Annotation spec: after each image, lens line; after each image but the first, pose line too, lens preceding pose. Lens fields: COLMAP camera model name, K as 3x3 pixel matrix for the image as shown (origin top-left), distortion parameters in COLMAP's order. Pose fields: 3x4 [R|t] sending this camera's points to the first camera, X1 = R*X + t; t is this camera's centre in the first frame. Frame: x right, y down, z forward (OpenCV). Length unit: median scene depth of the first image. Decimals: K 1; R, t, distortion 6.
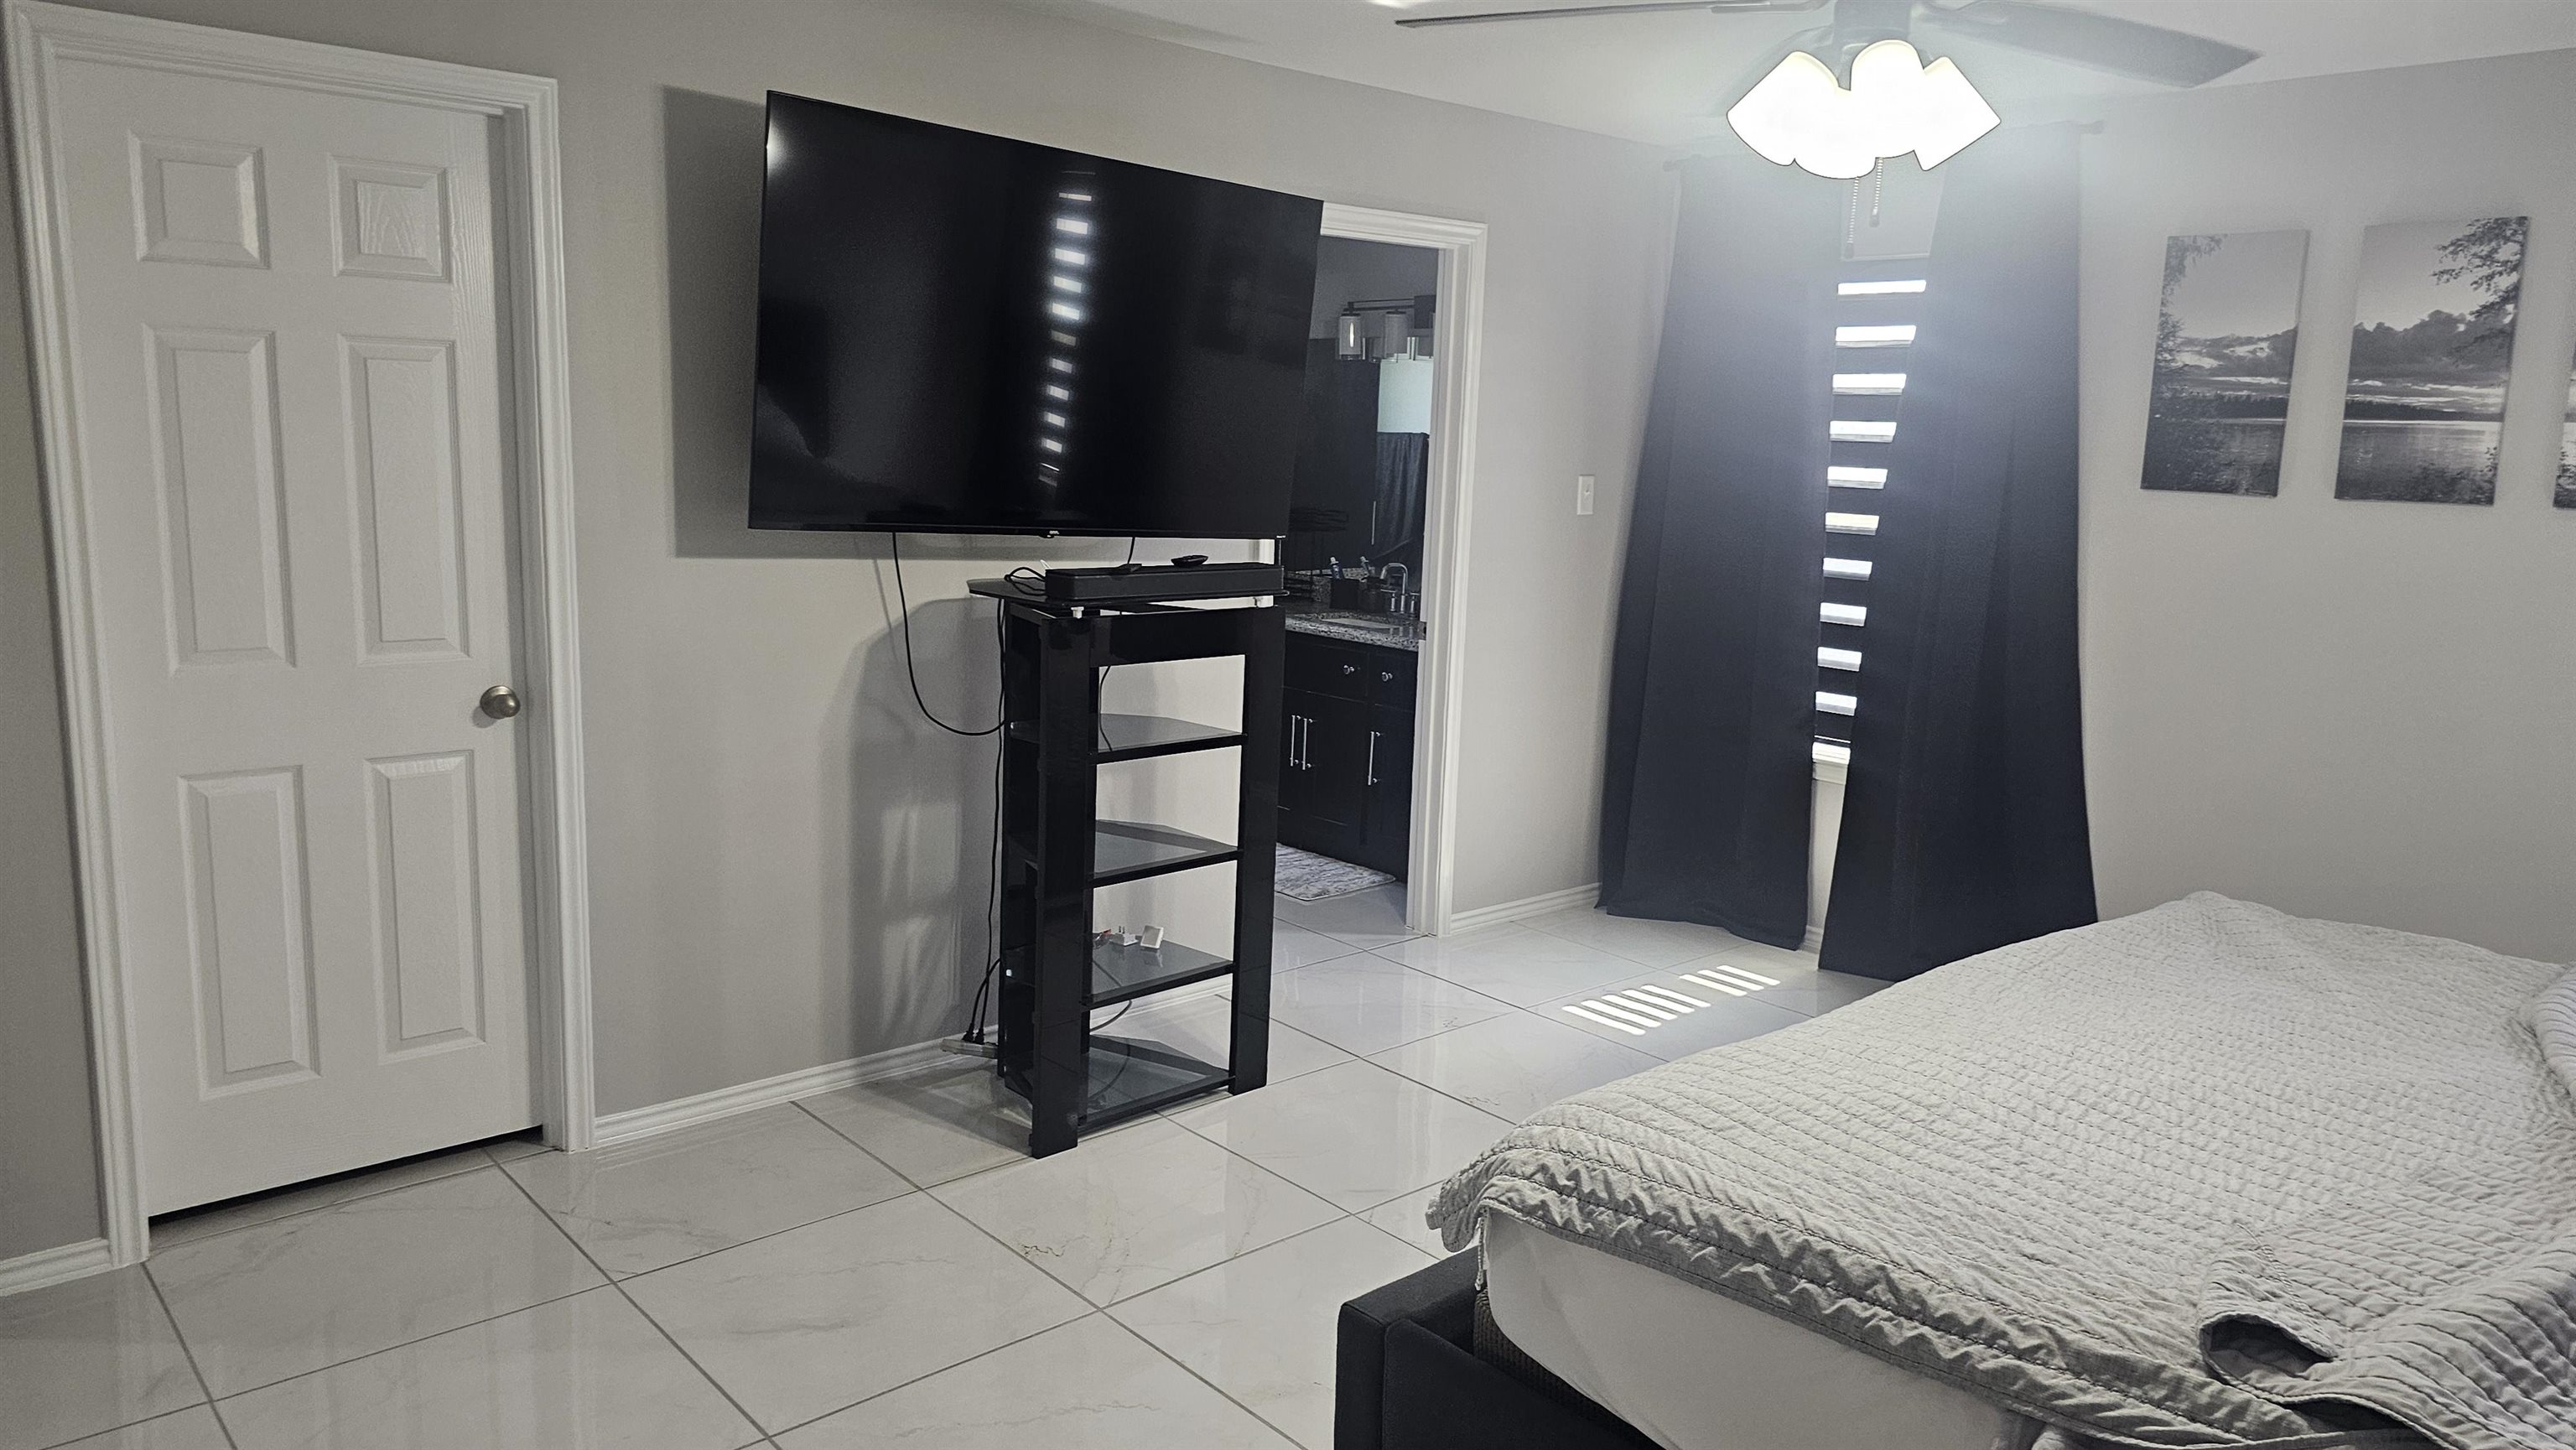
lens RADIAL K [[1726.9, 0, 1273.7], [0, 1726.9, 720.0], [0, 0, 1]] dist [0.064502, -0.062335]
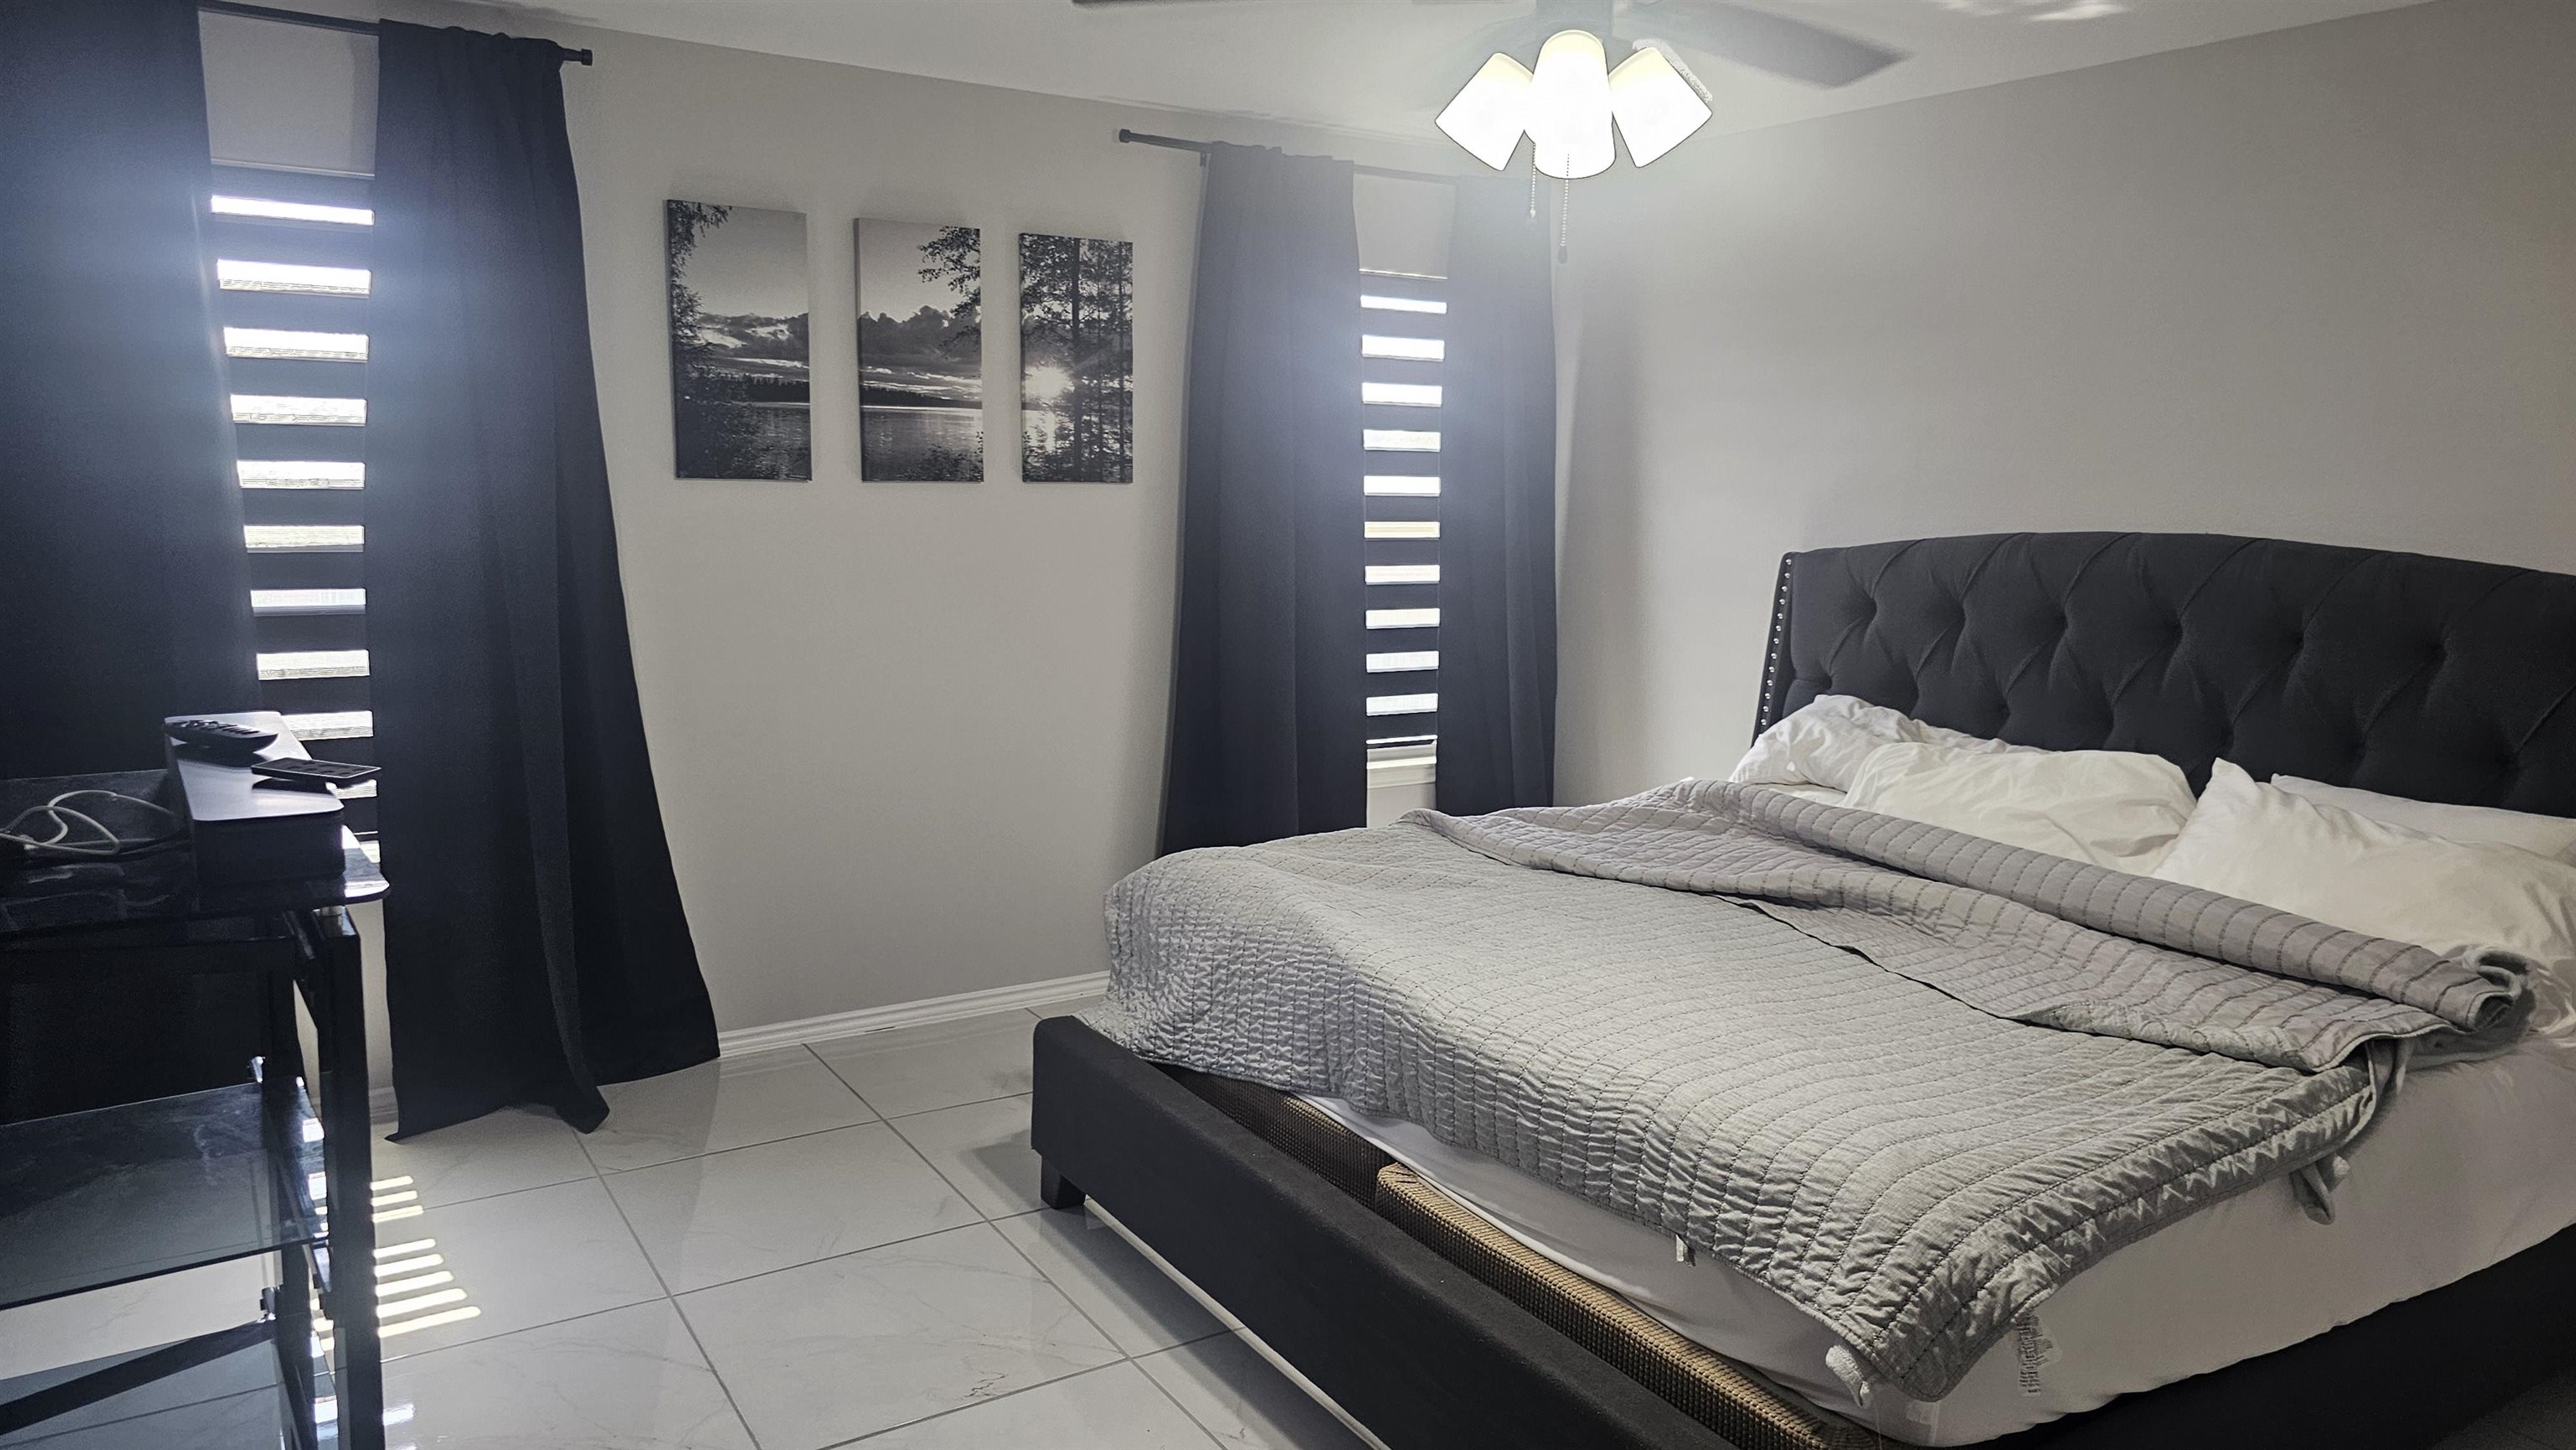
lens RADIAL K [[1726.9, 0, 1286.0], [0, 1726.9, 730.5], [0, 0, 1]] dist [0.064502, -0.062335]
pose [[0.162744, -0.184852, 0.969198, -0.392558], [0.151516, 0.975324, 0.160578, -0.111928], [-0.974965, 0.120716, 0.186737, 0.594184]]
